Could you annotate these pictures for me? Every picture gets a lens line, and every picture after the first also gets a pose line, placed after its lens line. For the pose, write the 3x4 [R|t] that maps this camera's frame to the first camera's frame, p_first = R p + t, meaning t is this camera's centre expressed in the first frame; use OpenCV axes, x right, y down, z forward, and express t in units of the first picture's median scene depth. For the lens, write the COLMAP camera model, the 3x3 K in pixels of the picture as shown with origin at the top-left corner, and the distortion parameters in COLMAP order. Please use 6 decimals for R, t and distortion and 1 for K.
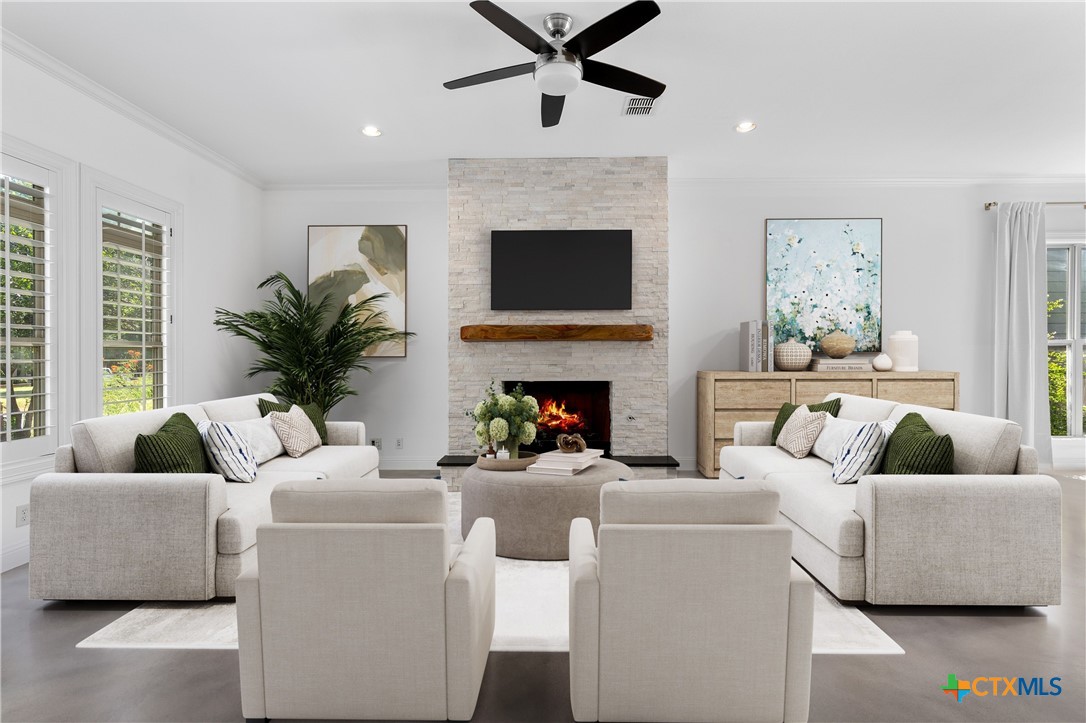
lens RADIAL K [[396.5, 0, 540.0], [0, 396.5, 369.7], [0, 0, 1]] dist [-0.001355, 0.000000]
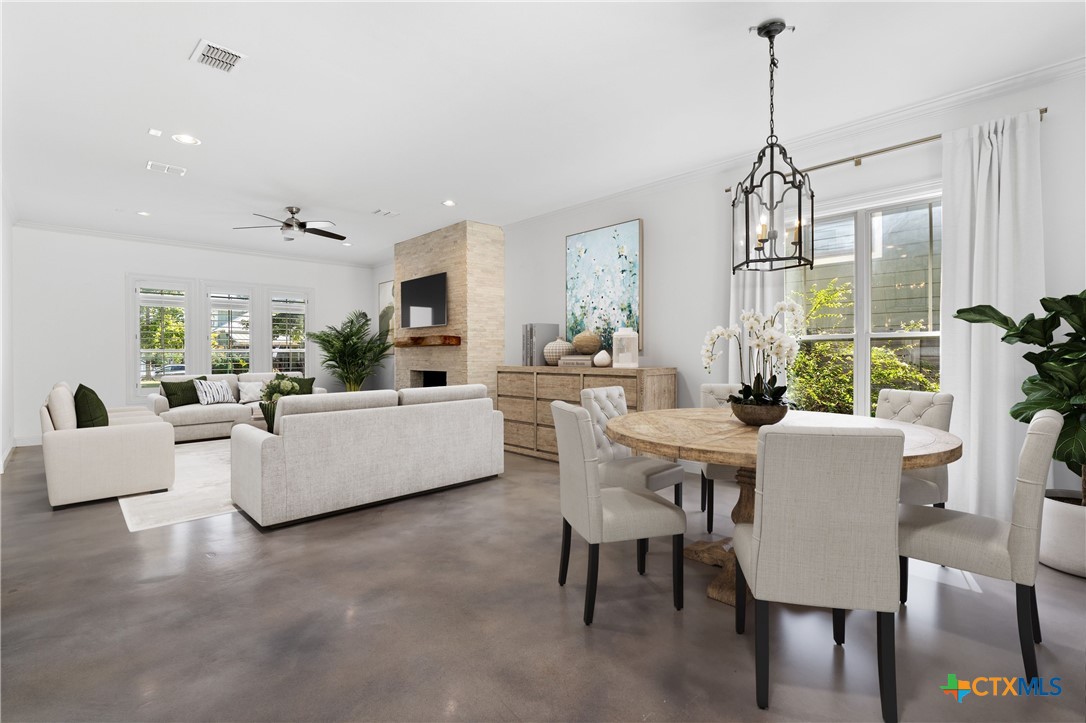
lens RADIAL K [[484.1, 0, 544.7], [0, 484.1, 358.5], [0, 0, 1]] dist [-0.009086, 0.002473]
pose [[0.716591, -0.000913, -0.697493, 1.559635], [0.003577, 0.999991, 0.002366, -0.022559], [0.697485, -0.004190, 0.716588, -0.076514]]
